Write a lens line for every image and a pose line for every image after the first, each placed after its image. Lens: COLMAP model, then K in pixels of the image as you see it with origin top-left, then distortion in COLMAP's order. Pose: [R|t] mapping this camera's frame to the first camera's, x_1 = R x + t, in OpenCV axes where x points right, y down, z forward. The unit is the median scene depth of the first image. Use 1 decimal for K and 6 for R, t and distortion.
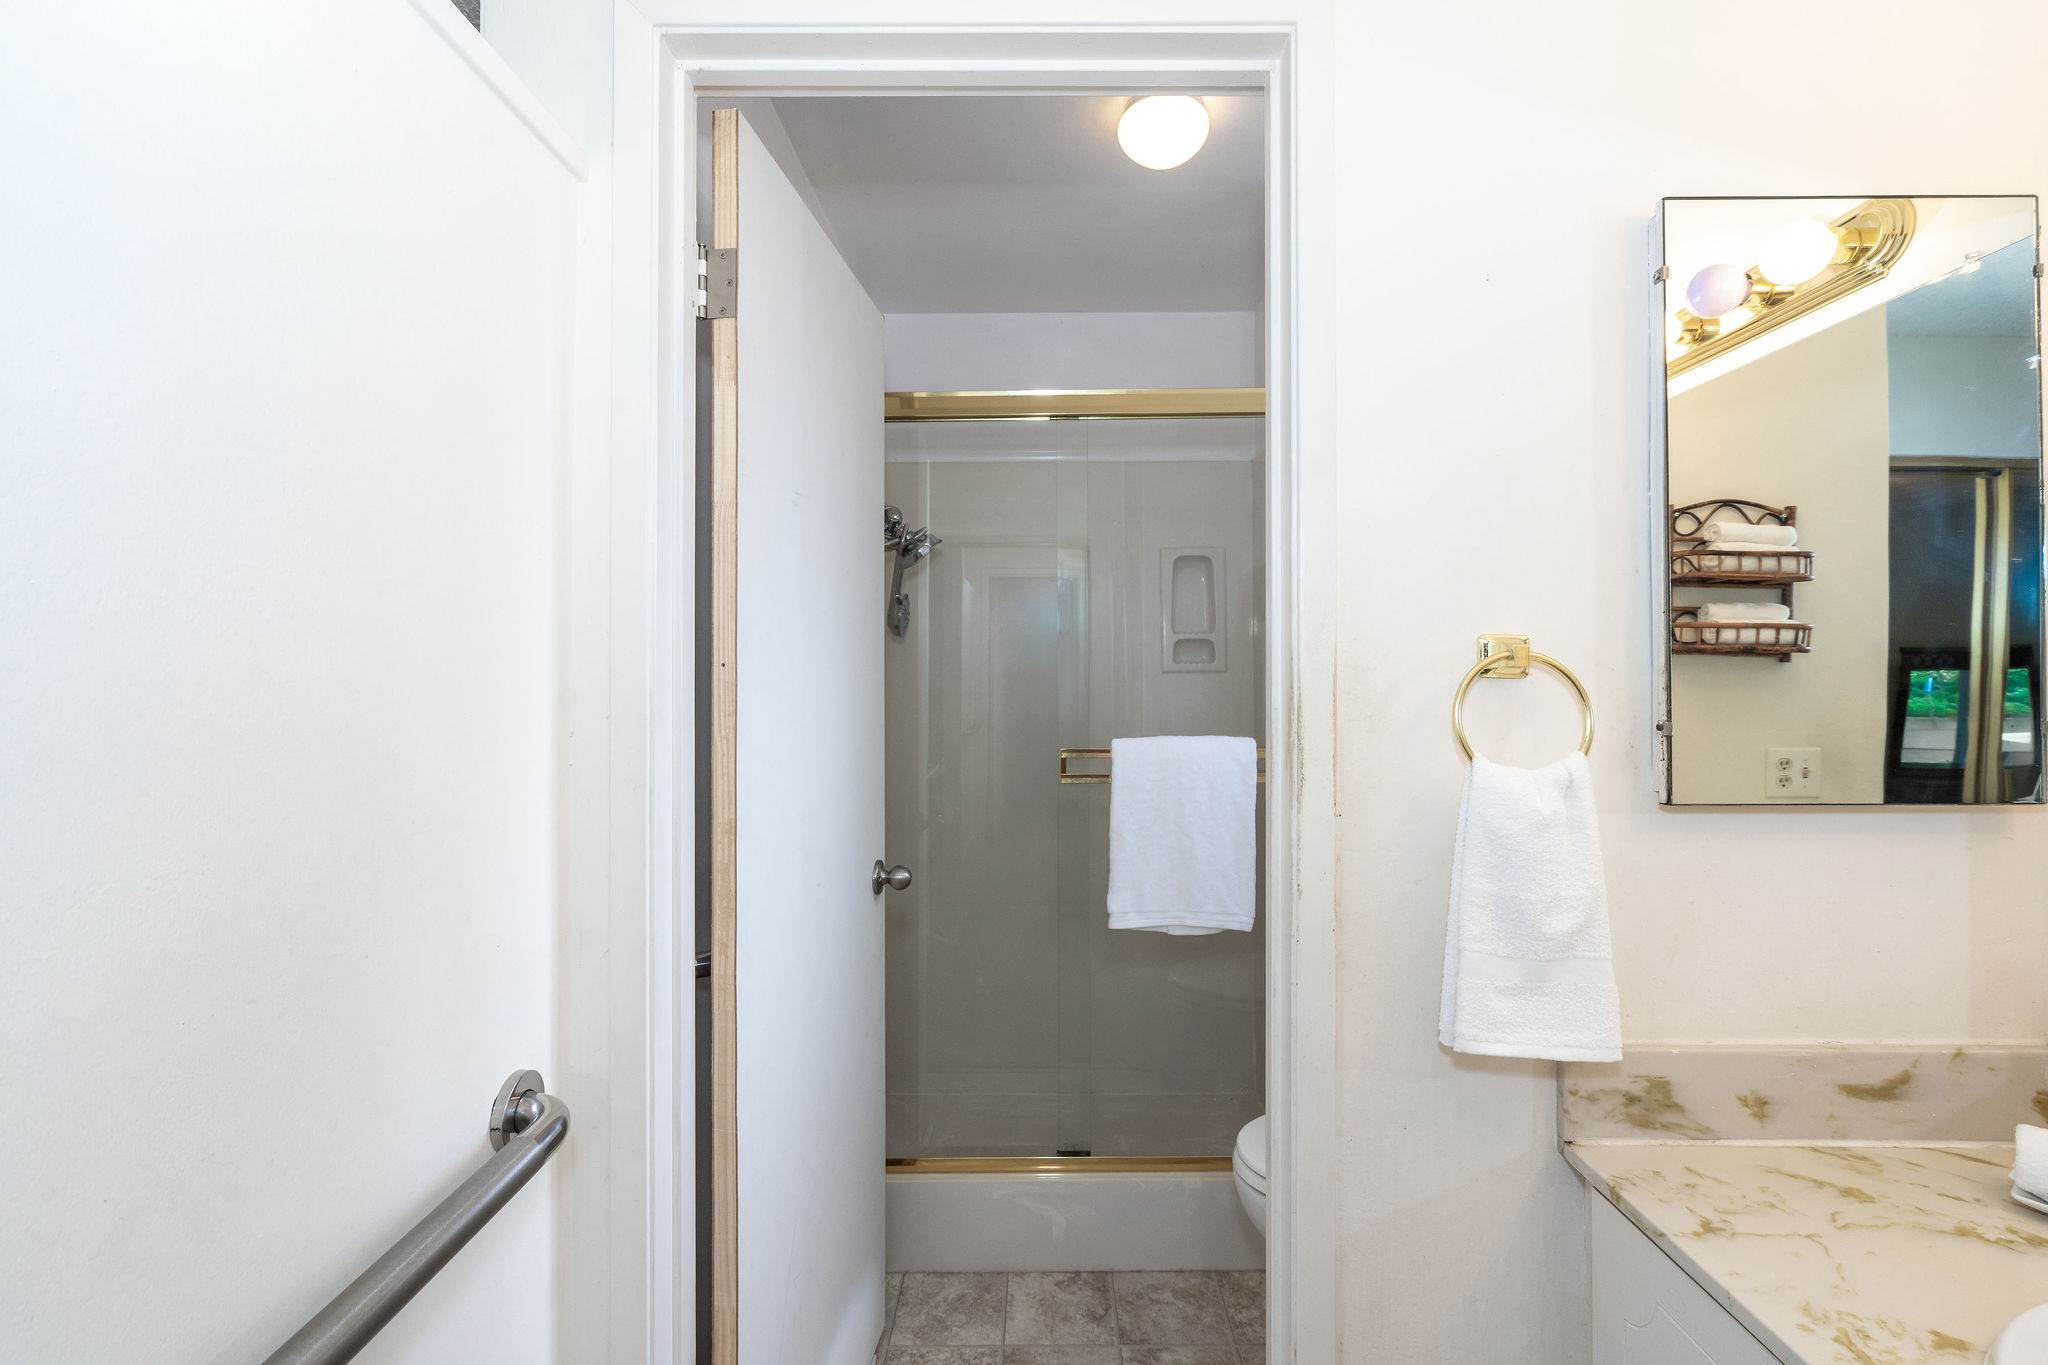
lens RADIAL K [[937.7, 0, 1018.2], [0, 937.7, 665.6], [0, 0, 1]] dist [-0.000952, 0.001450]
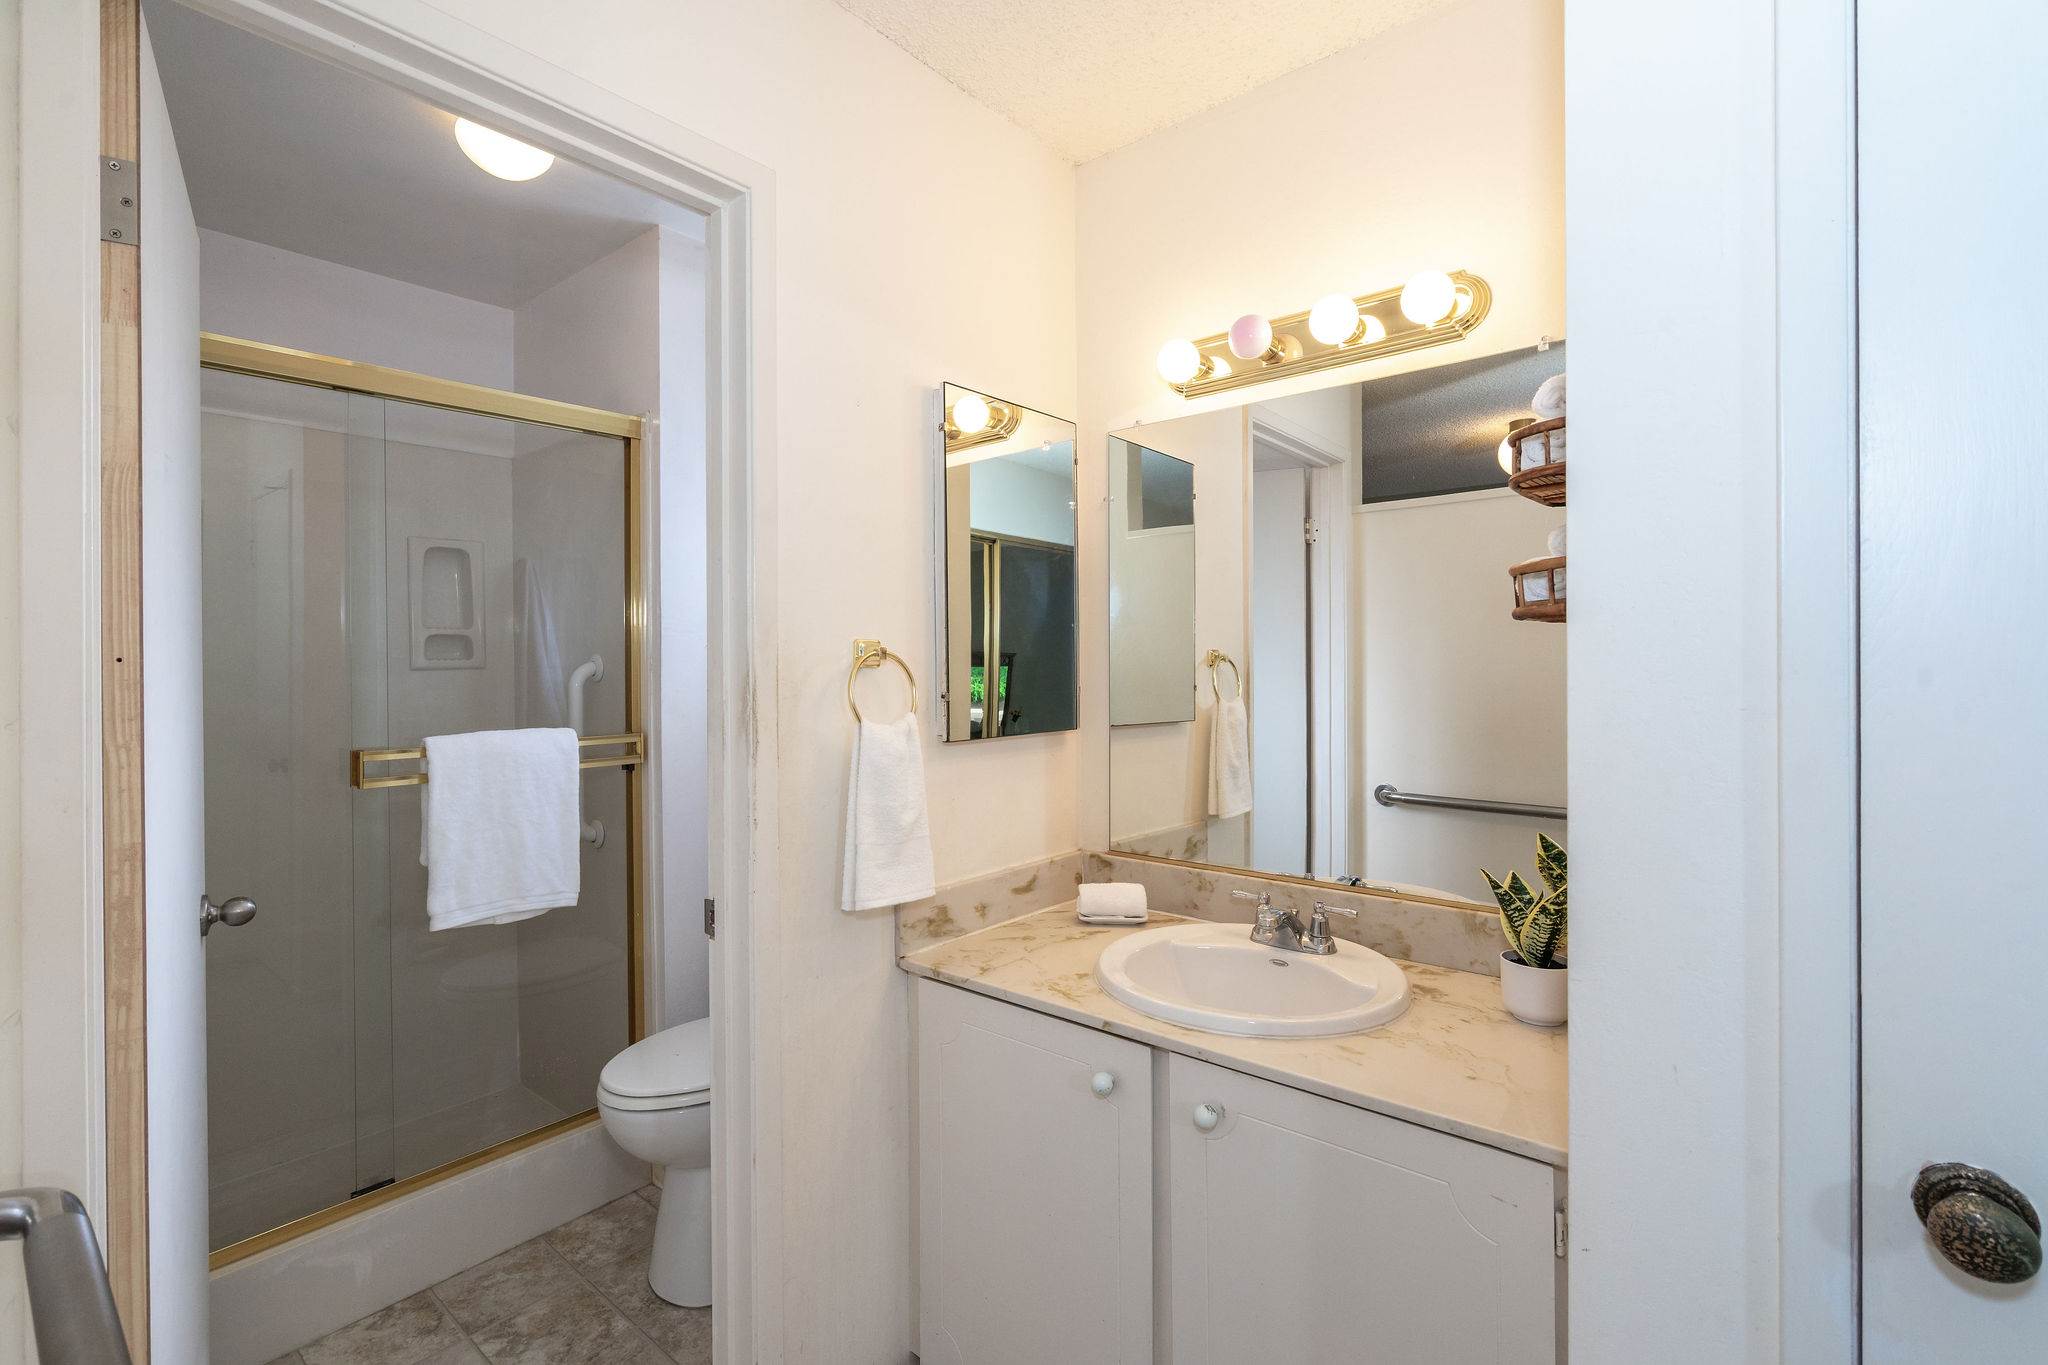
lens RADIAL K [[937.7, 0, 1018.2], [0, 937.7, 665.6], [0, 0, 1]] dist [-0.000952, 0.001450]
pose [[0.636841, -0.004519, 0.770982, -0.509710], [0.002751, 0.999990, 0.003589, 0.004957], [-0.770990, -0.000164, 0.636847, -0.168897]]
